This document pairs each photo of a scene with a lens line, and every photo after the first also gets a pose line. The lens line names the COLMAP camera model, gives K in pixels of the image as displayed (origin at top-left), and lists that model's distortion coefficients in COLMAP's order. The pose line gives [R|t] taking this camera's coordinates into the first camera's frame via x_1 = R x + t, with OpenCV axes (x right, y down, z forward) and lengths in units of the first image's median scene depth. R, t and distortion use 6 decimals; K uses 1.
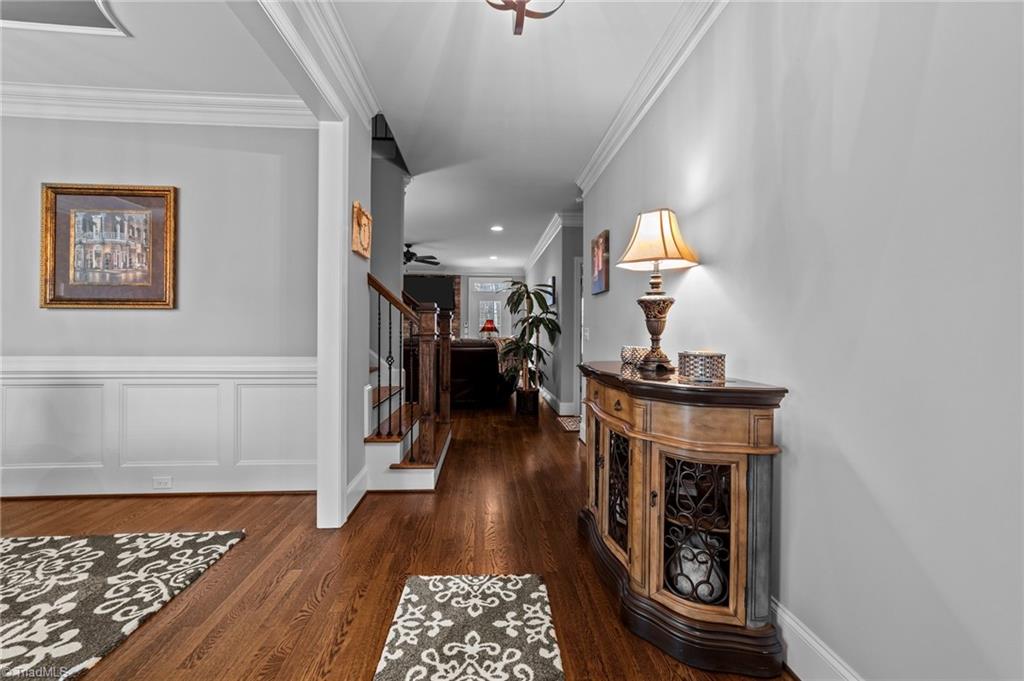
lens RADIAL K [[397.4, 0, 509.7], [0, 397.4, 338.2], [0, 0, 1]] dist [-0.005865, 0.007797]
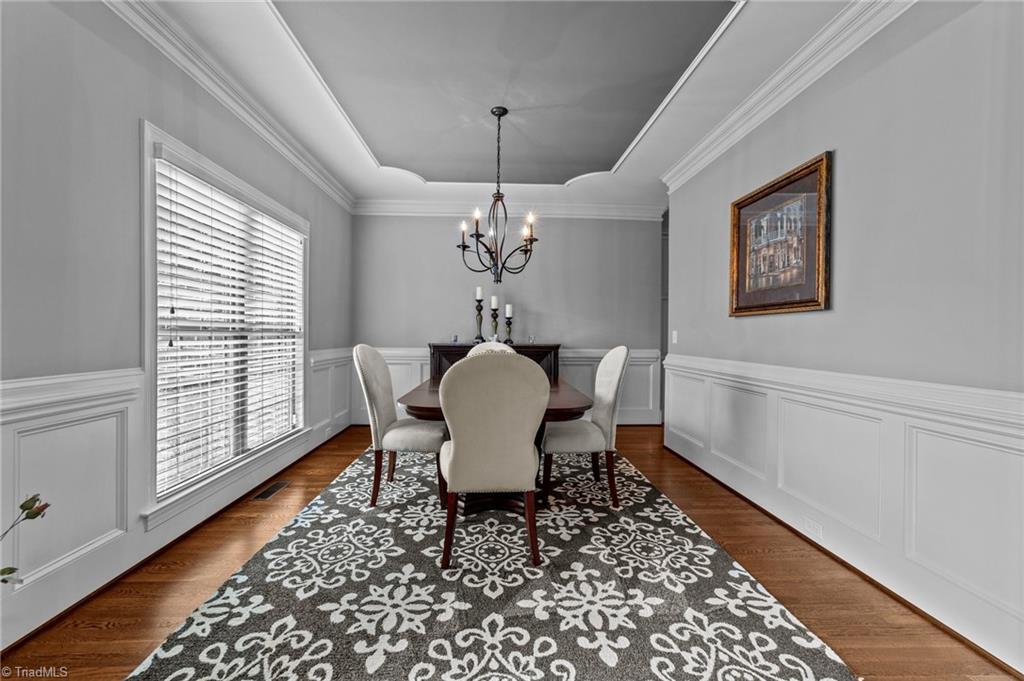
lens RADIAL K [[397.4, 0, 509.7], [0, 397.4, 338.2], [0, 0, 1]] dist [-0.005865, 0.007797]
pose [[-0.027331, 0.005728, -0.999610, -0.058434], [-0.017679, 0.999824, 0.006213, -0.012953], [0.999470, 0.017842, -0.027225, 0.420126]]
